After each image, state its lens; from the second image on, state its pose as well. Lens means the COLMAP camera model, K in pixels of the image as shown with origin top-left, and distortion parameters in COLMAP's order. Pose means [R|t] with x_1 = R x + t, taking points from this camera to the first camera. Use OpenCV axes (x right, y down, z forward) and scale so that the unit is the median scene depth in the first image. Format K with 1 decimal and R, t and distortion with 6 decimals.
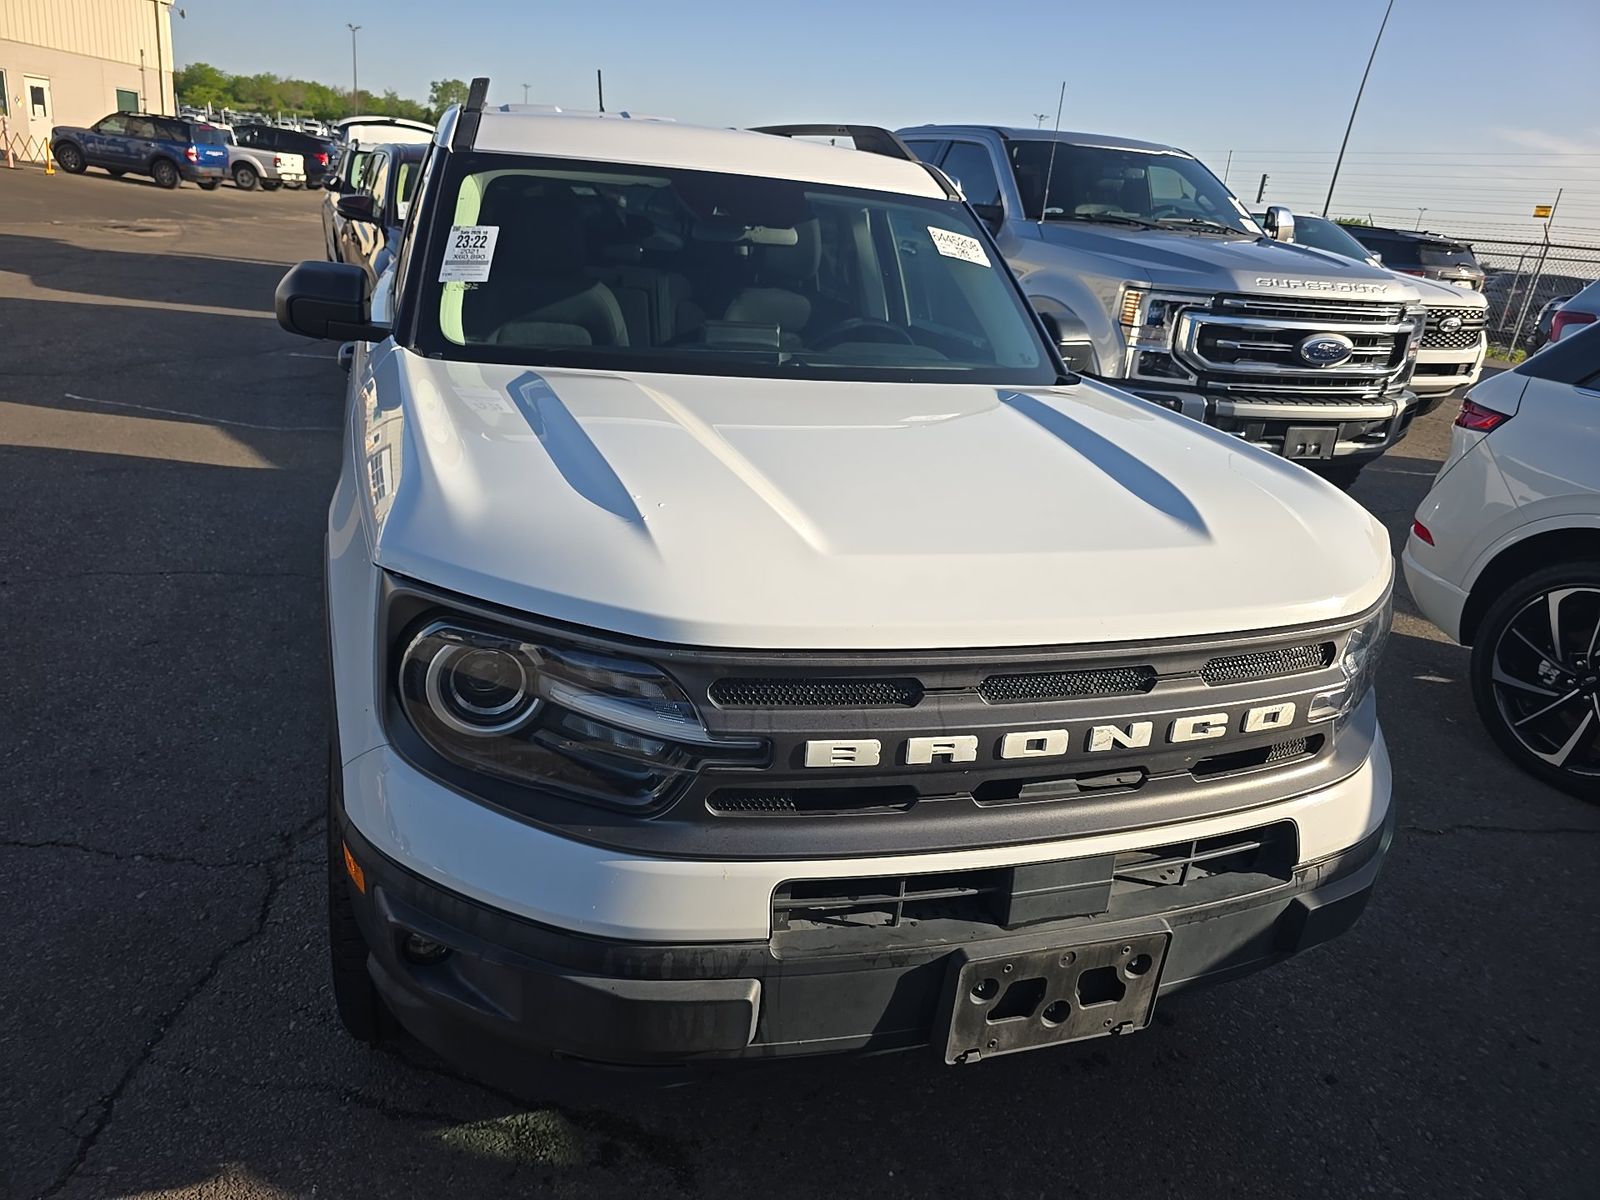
lens RADIAL K [[1079.7, 0, 800.0], [0, 1079.7, 600.0], [0, 0, 1]] dist [0.070799, -0.068155]
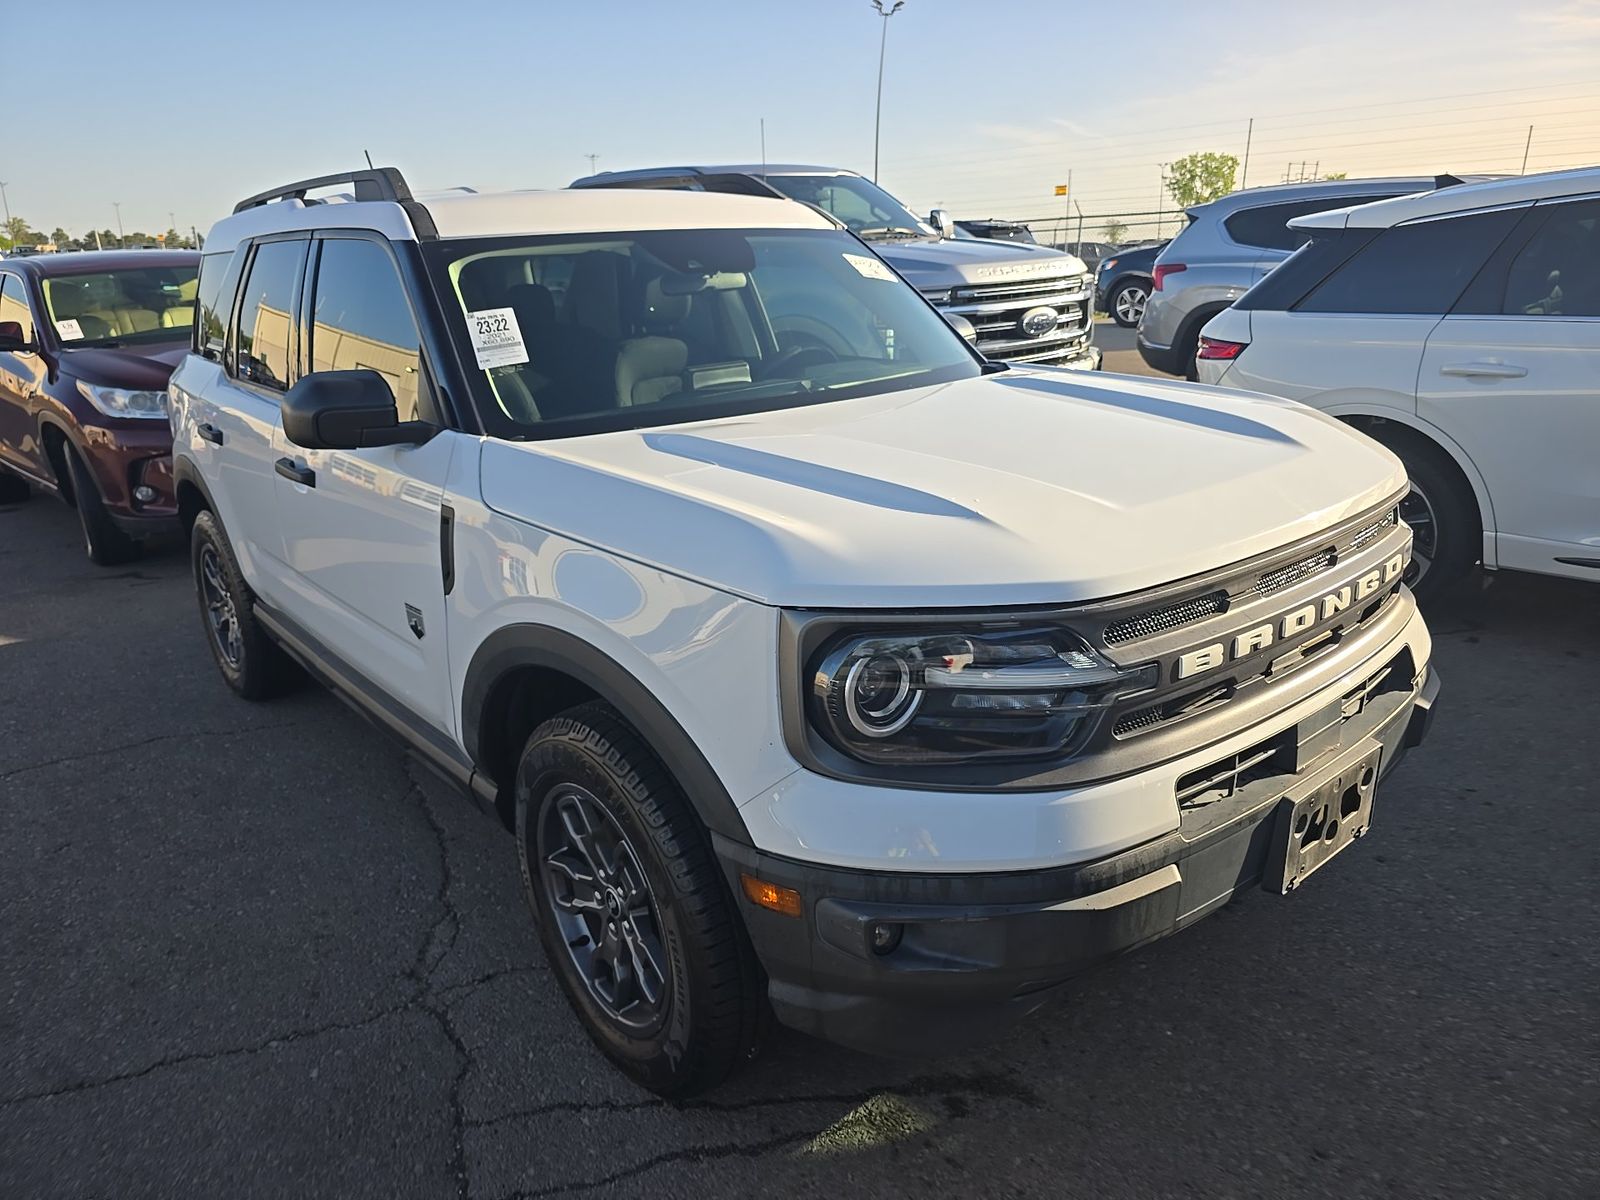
lens RADIAL K [[1079.7, 0, 800.0], [0, 1079.7, 600.0], [0, 0, 1]] dist [0.070799, -0.068155]
pose [[0.921972, -0.231981, 0.310084, -0.381339], [0.241490, 0.970371, 0.007933, -0.022144], [-0.302737, 0.067568, 0.950676, -0.018332]]
